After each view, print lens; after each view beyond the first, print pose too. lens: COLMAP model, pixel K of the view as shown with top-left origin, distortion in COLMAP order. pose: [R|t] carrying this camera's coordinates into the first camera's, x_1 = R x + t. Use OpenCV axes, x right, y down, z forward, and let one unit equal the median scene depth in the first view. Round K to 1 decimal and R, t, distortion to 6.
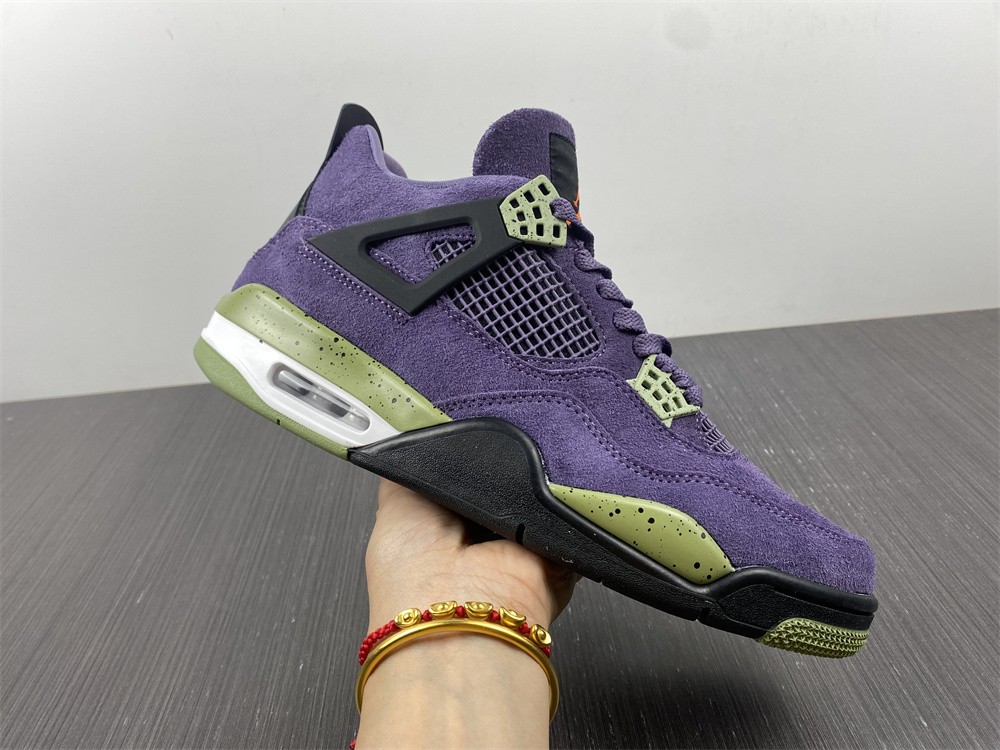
lens RADIAL K [[754.9, 0, 500.0], [0, 754.9, 375.0], [0, 0, 1]] dist [0.173902, -0.432740]
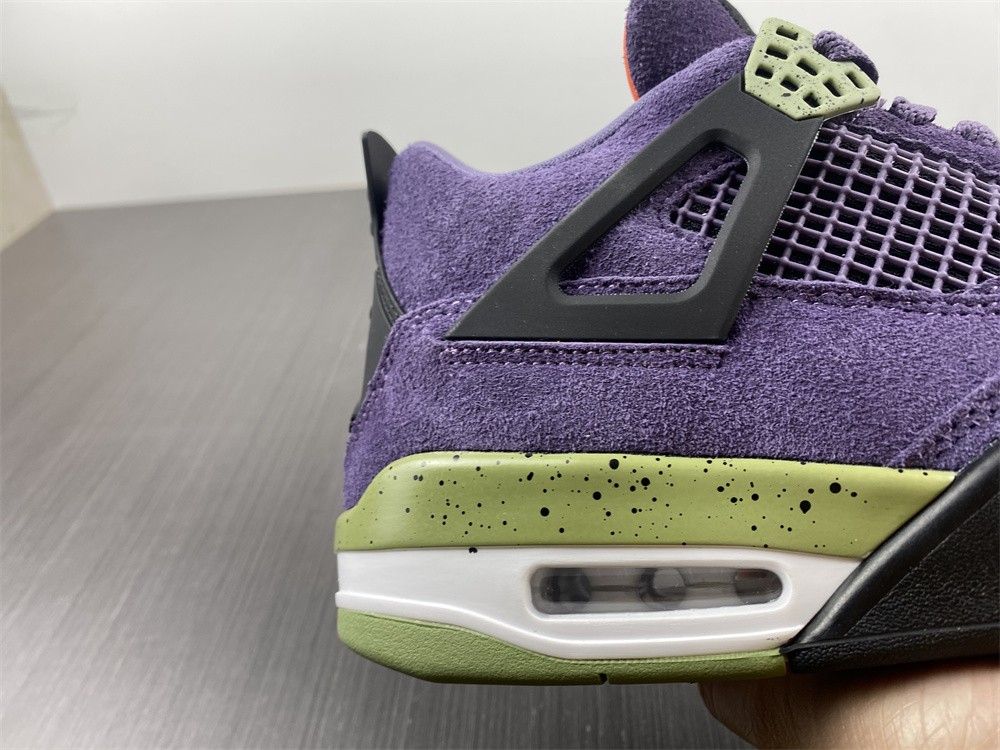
lens RADIAL K [[779.0, 0, 497.3], [0, 779.0, 358.6], [0, 0, 1]] dist [-0.003404, -0.004632]
pose [[0.860442, -0.499843, 0.098975, -0.298261], [0.509531, 0.845603, -0.159167, -0.062783], [-0.004136, 0.187385, 0.982278, 0.495415]]
